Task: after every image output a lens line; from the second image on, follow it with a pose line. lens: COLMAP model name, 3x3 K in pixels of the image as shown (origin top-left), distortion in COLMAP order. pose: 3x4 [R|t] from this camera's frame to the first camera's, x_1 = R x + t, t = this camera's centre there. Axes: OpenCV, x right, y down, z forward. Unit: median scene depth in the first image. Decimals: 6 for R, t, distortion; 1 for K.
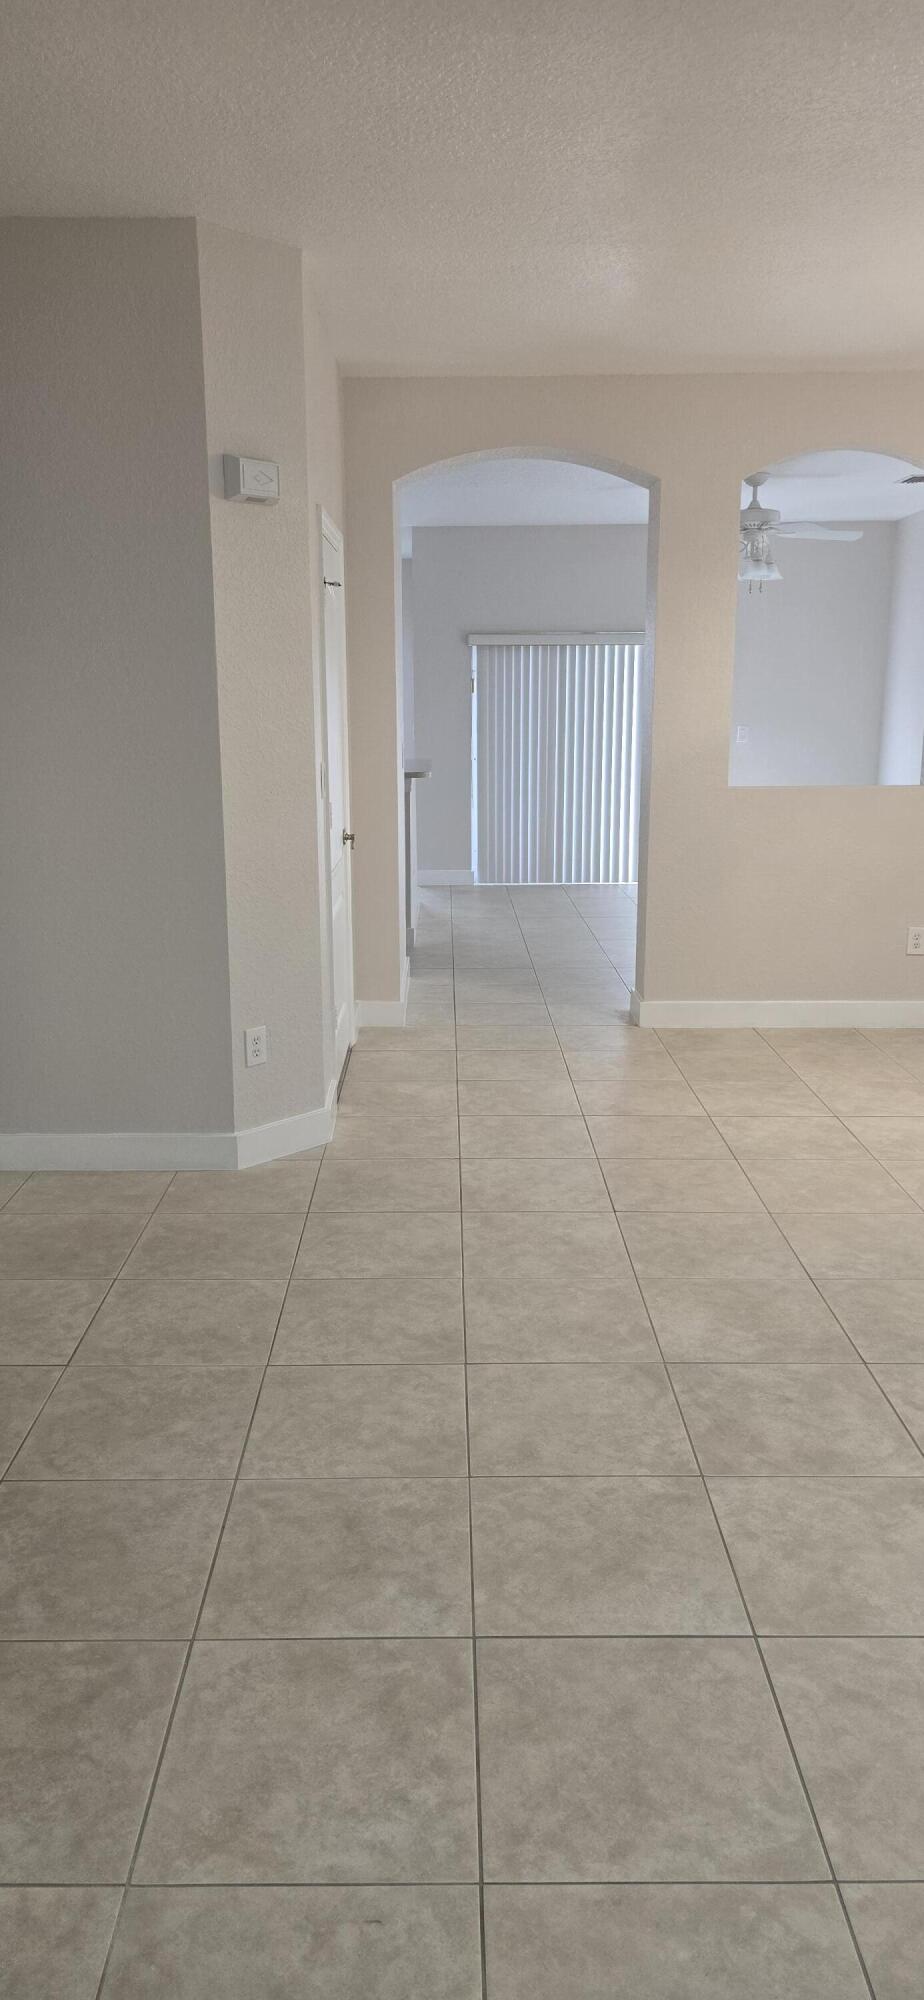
lens RADIAL K [[1339.8, 0, 471.8], [0, 1339.8, 926.2], [0, 0, 1]] dist [0.055785, -0.046211]
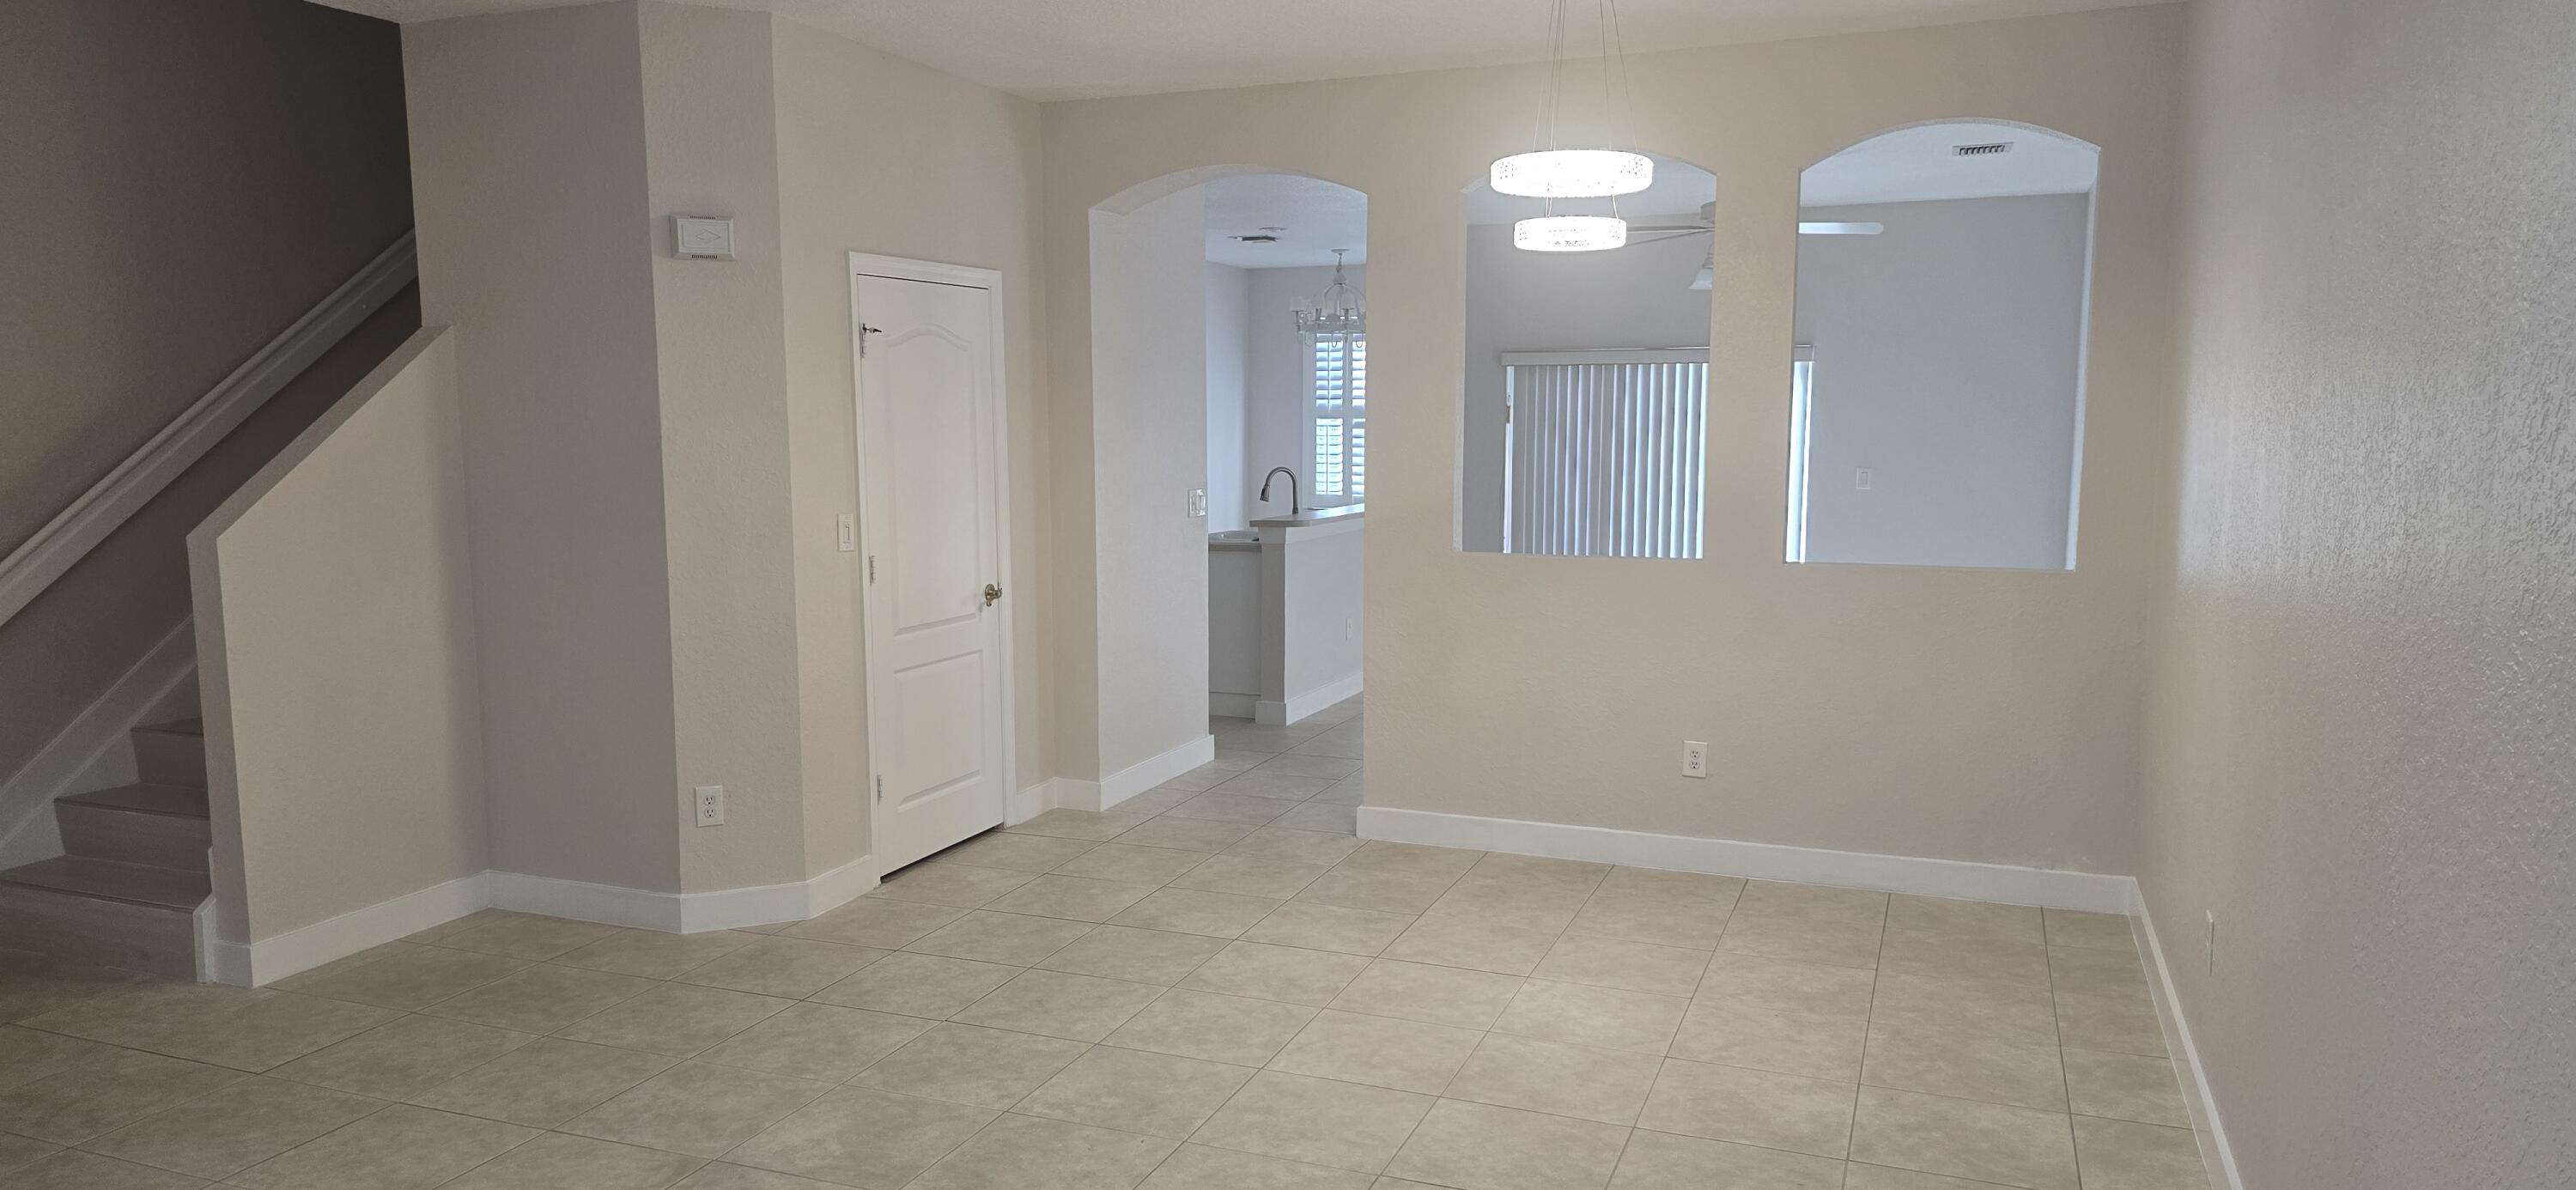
lens RADIAL K [[1725.5, 0, 1291.8], [0, 1725.5, 551.1], [0, 0, 1]] dist [0.055785, -0.046211]
pose [[0.928584, 0.031472, -0.369786, 0.686820], [-0.063591, 0.995154, -0.074992, -0.026121], [0.365634, 0.093152, 0.926086, -0.019960]]
